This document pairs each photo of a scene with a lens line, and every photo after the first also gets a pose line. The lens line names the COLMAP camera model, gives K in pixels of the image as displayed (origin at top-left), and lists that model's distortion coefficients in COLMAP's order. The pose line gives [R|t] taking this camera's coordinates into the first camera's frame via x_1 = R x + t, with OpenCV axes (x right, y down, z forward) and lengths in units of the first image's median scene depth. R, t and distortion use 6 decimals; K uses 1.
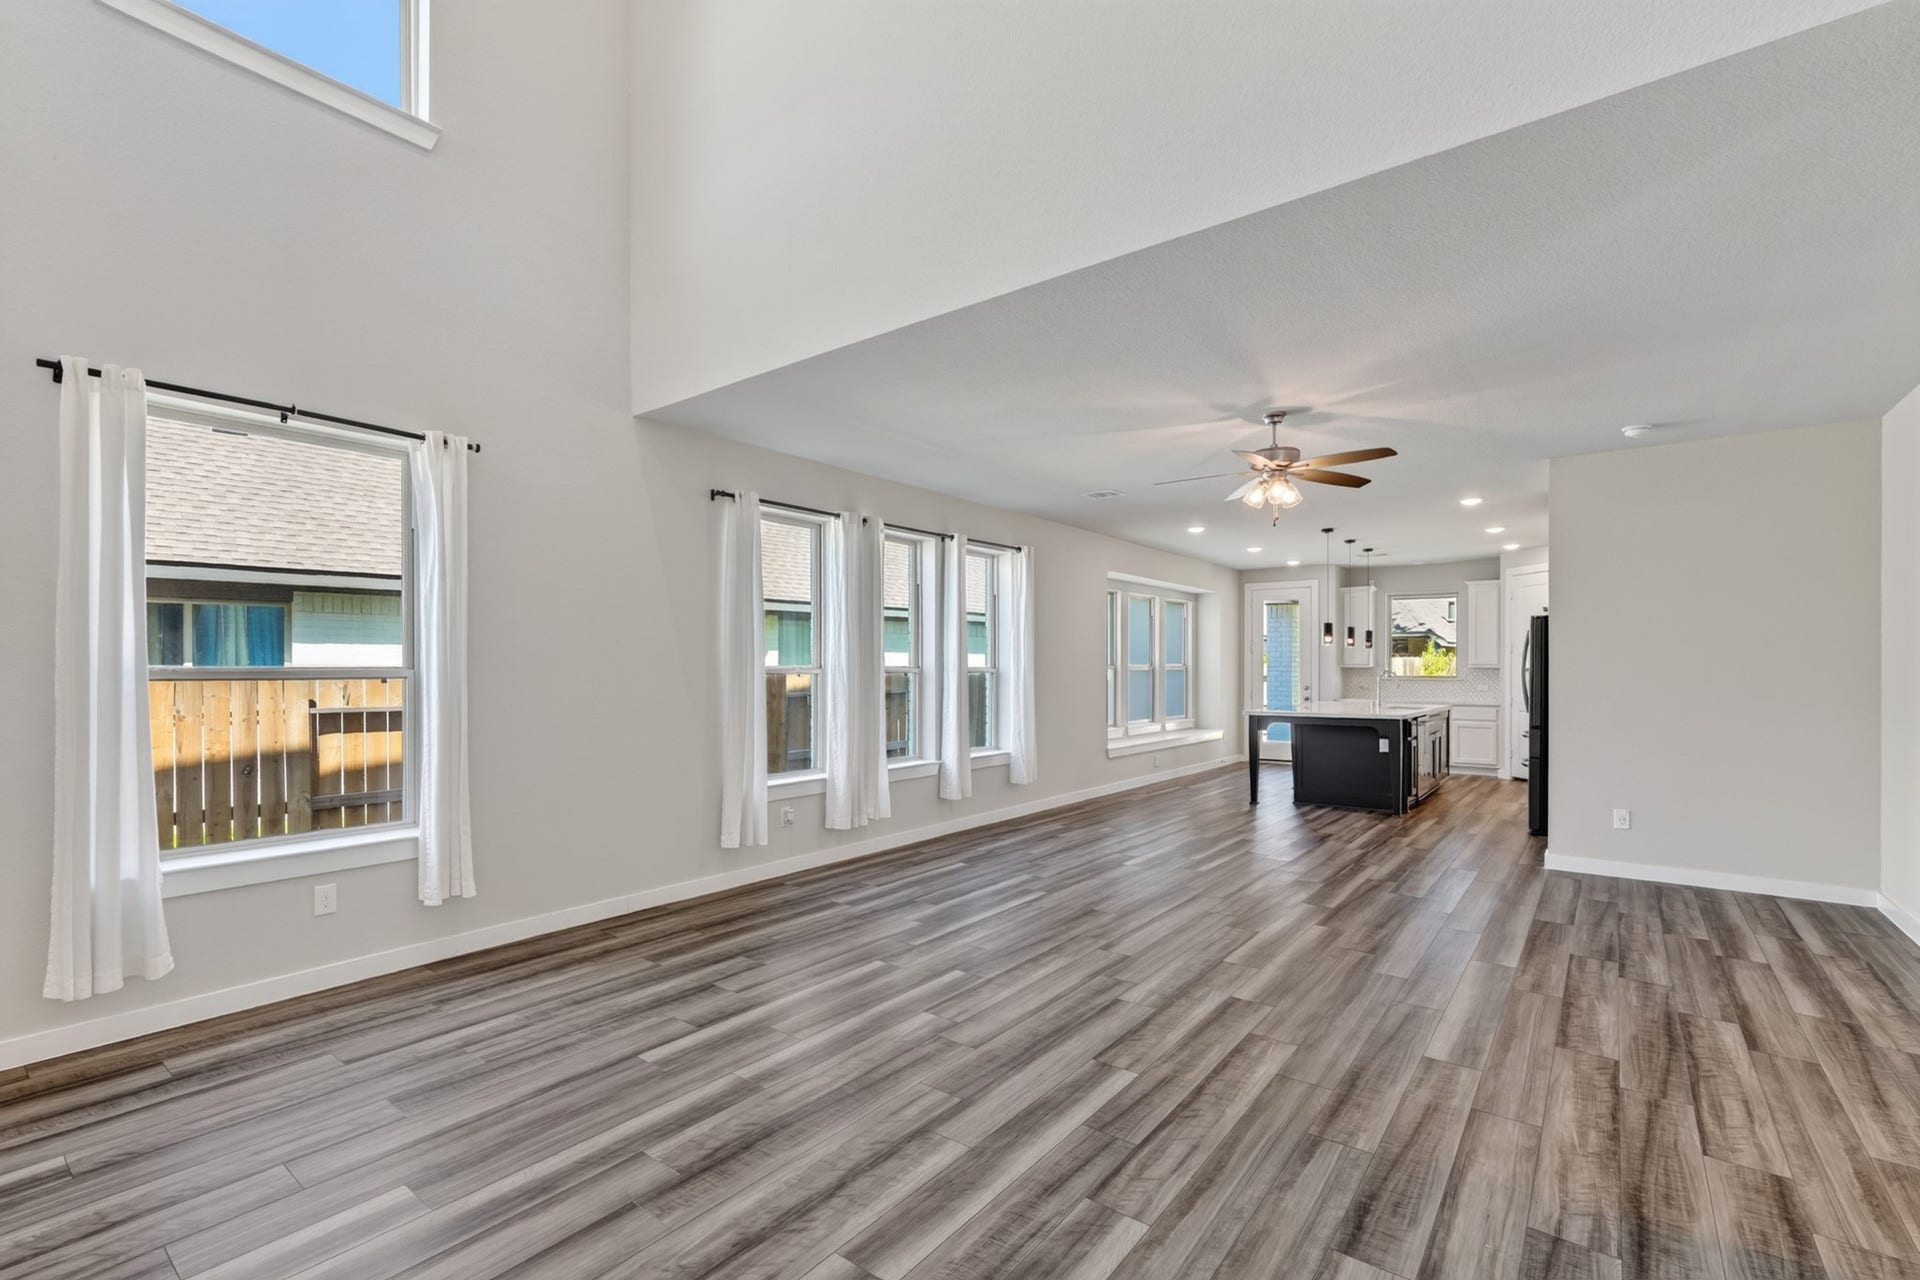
lens RADIAL K [[844.4, 0, 953.9], [0, 844.4, 669.3], [0, 0, 1]] dist [-0.007871, 0.004226]
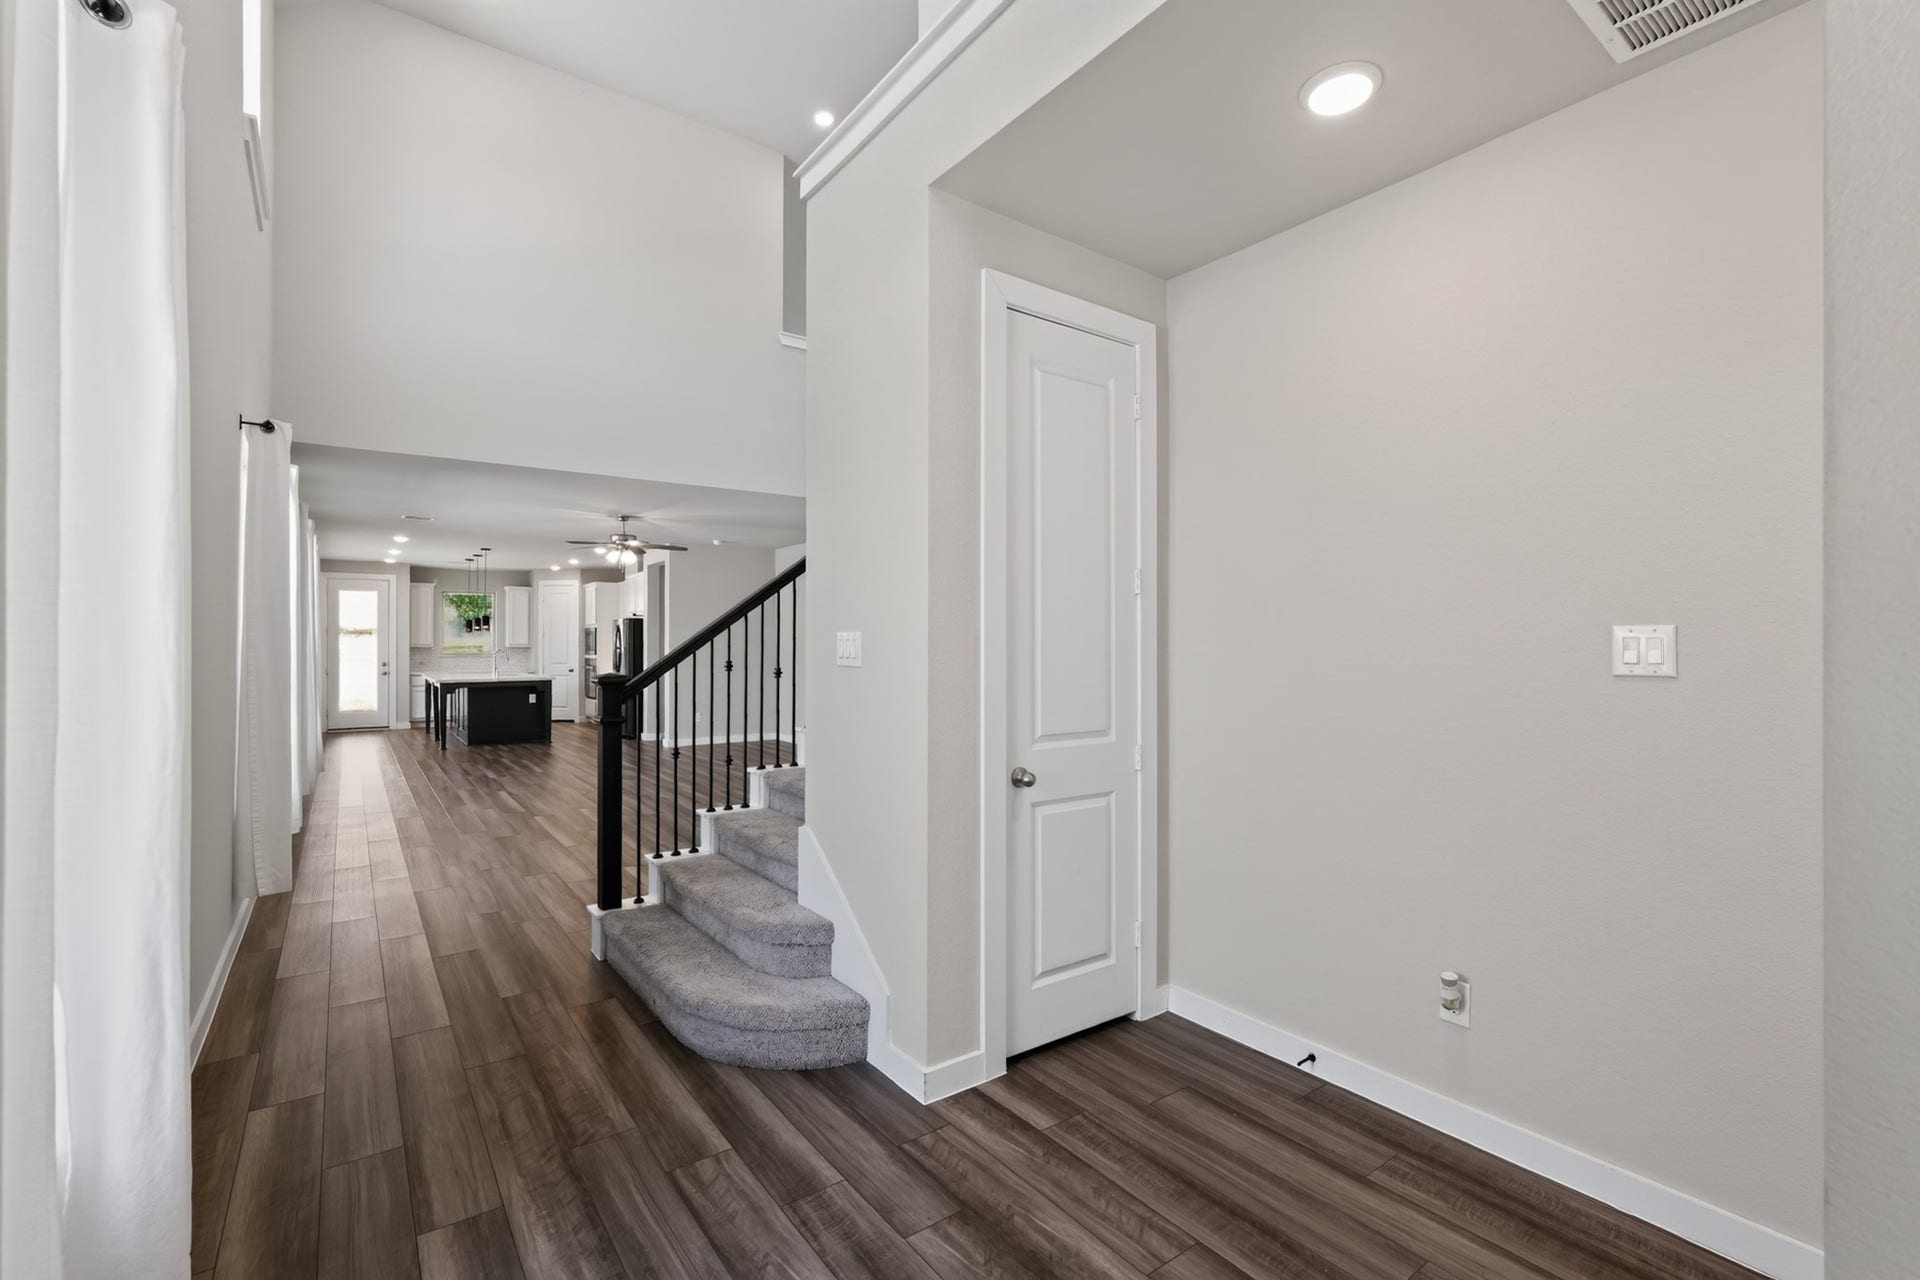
lens RADIAL K [[844.4, 0, 971.8], [0, 844.4, 631.7], [0, 0, 1]] dist [-0.007871, 0.004226]
pose [[0.275861, 0.012870, 0.961111, -1.330935], [0.007608, 0.999850, -0.015572, -0.001038], [-0.961167, 0.011608, 0.275722, -0.321901]]
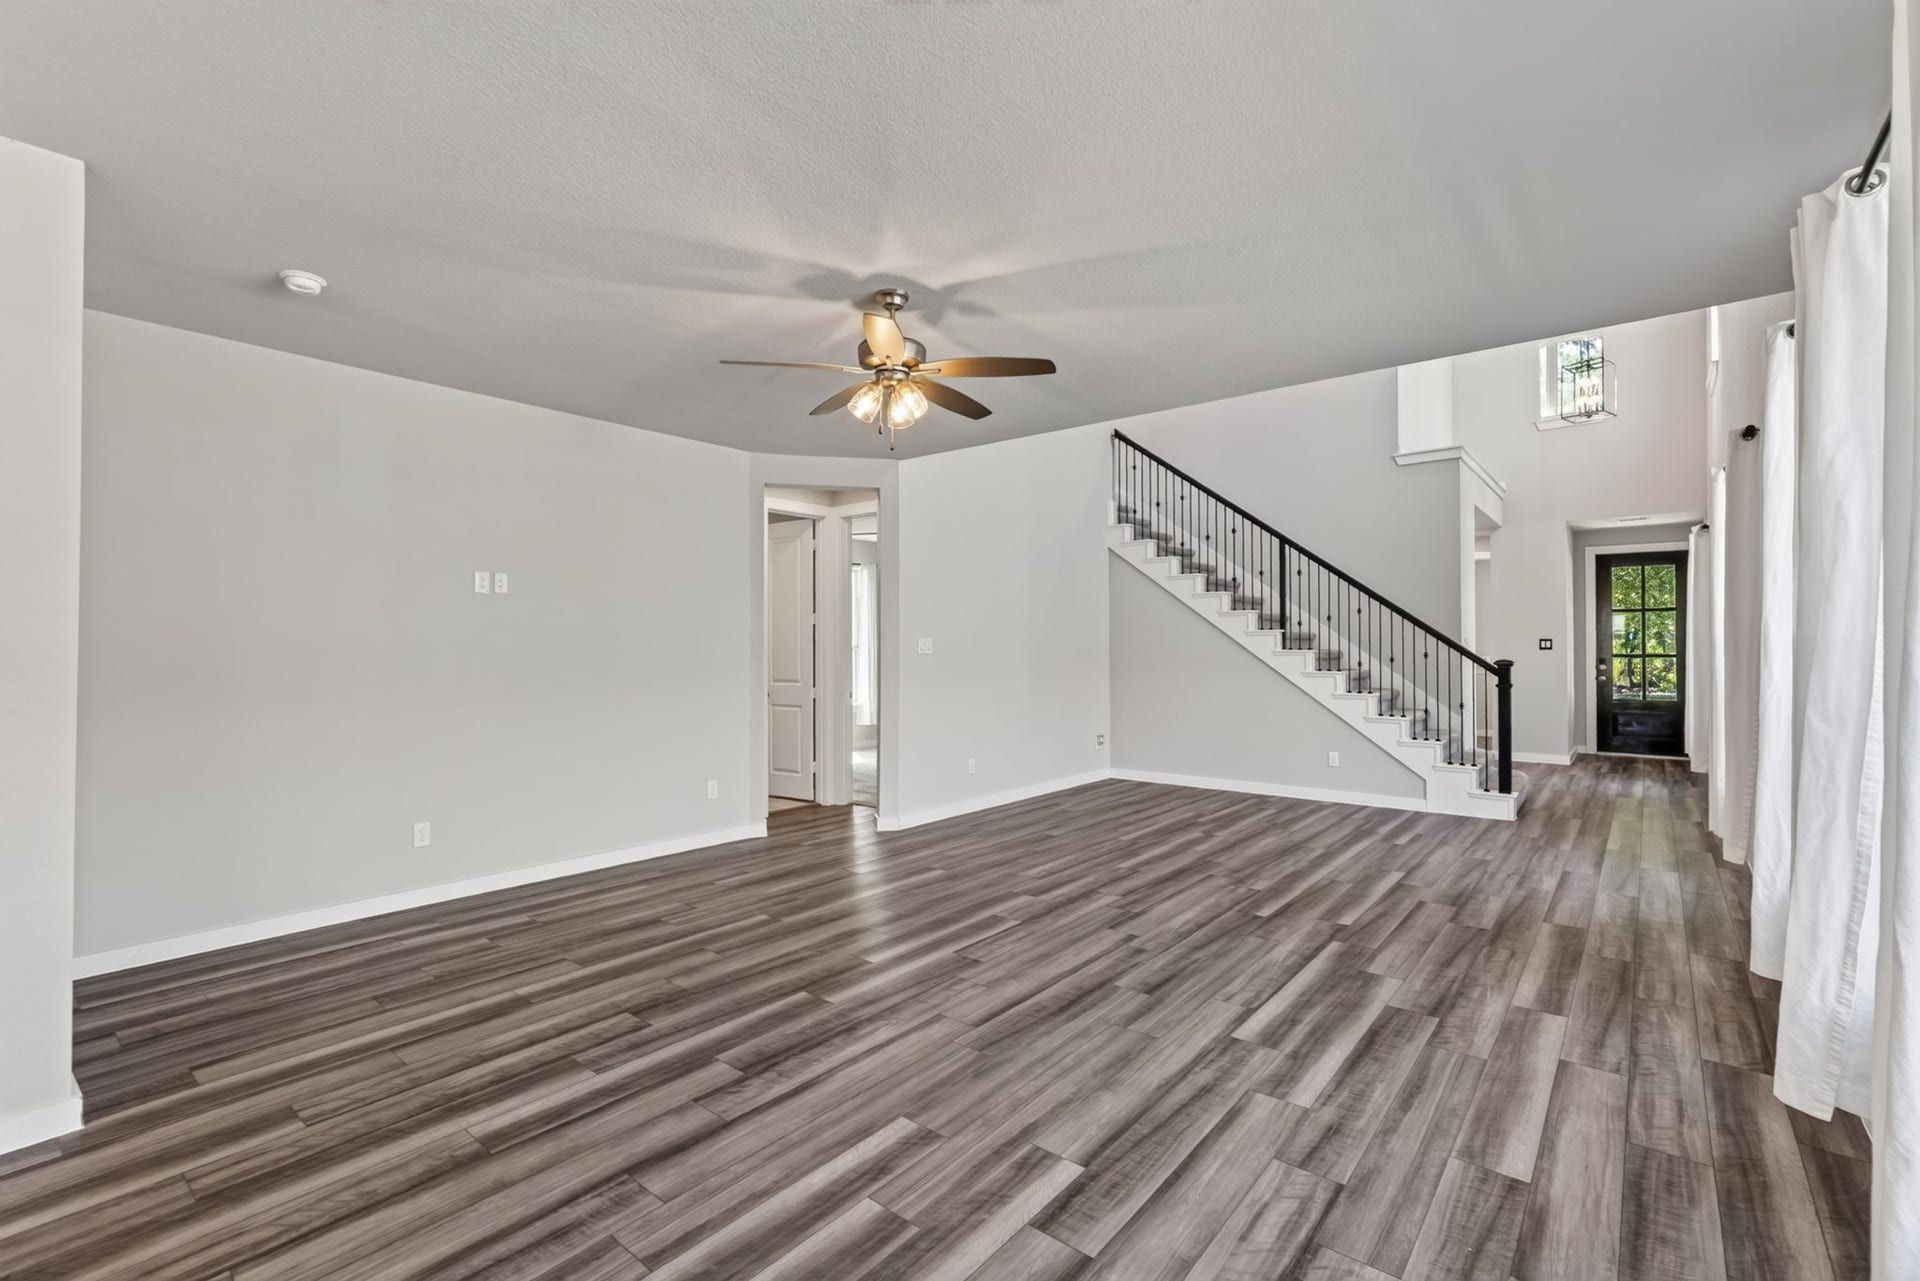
lens RADIAL K [[844.4, 0, 964.4], [0, 844.4, 634.2], [0, 0, 1]] dist [-0.007871, 0.004226]
pose [[-0.999733, 0.001983, 0.023021, 0.322800], [0.001669, 0.999906, -0.013642, -0.003151], [-0.023046, -0.013600, -0.999642, 1.831511]]
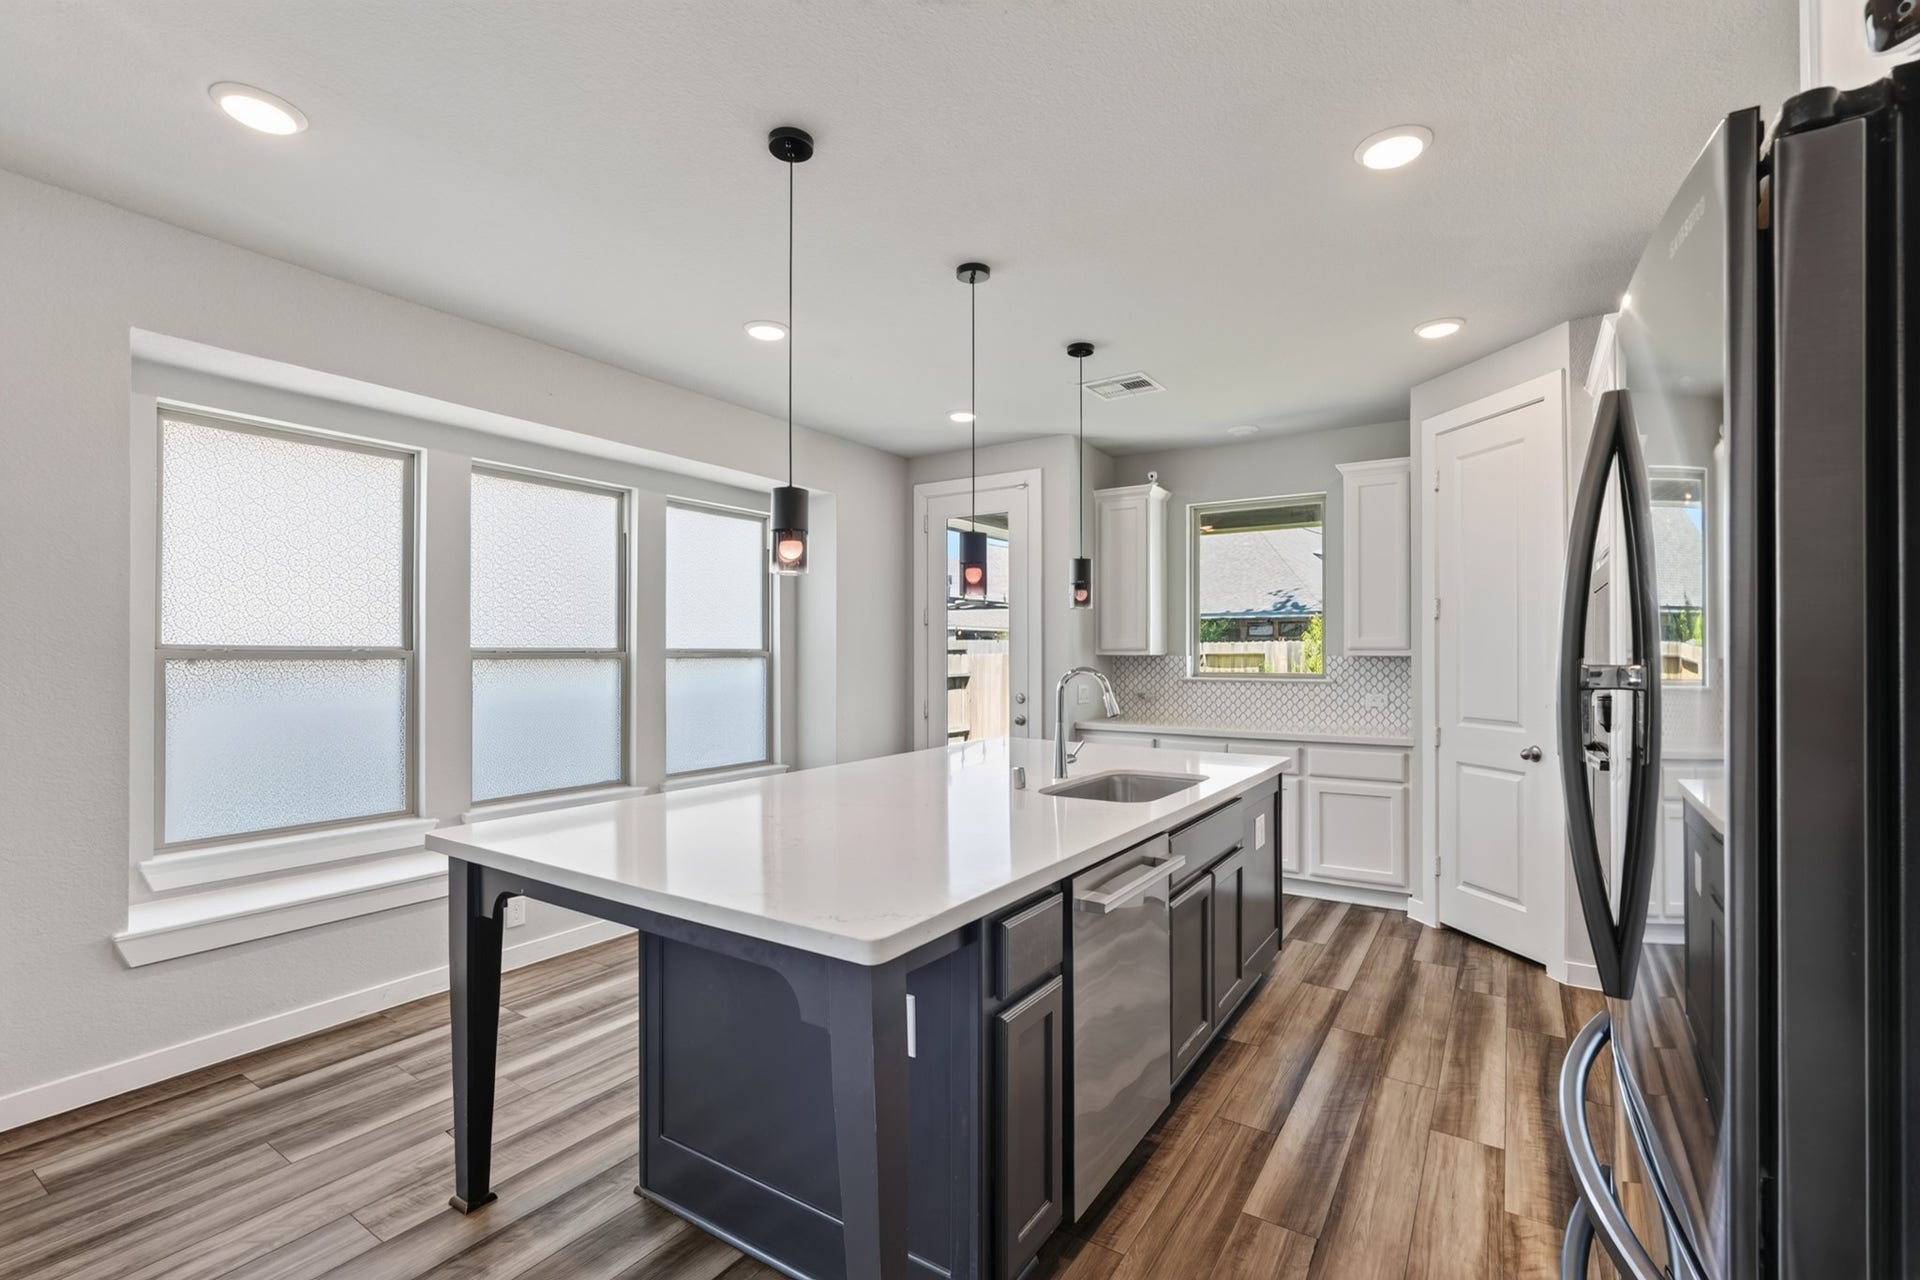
lens RADIAL K [[844.4, 0, 954.1], [0, 844.4, 647.6], [0, 0, 1]] dist [-0.007871, 0.004226]
pose [[0.996946, 0.001316, 0.078089, 0.932878], [-0.000652, 0.999963, -0.008530, -0.007125], [-0.078097, 0.008453, 0.996910, 1.439488]]
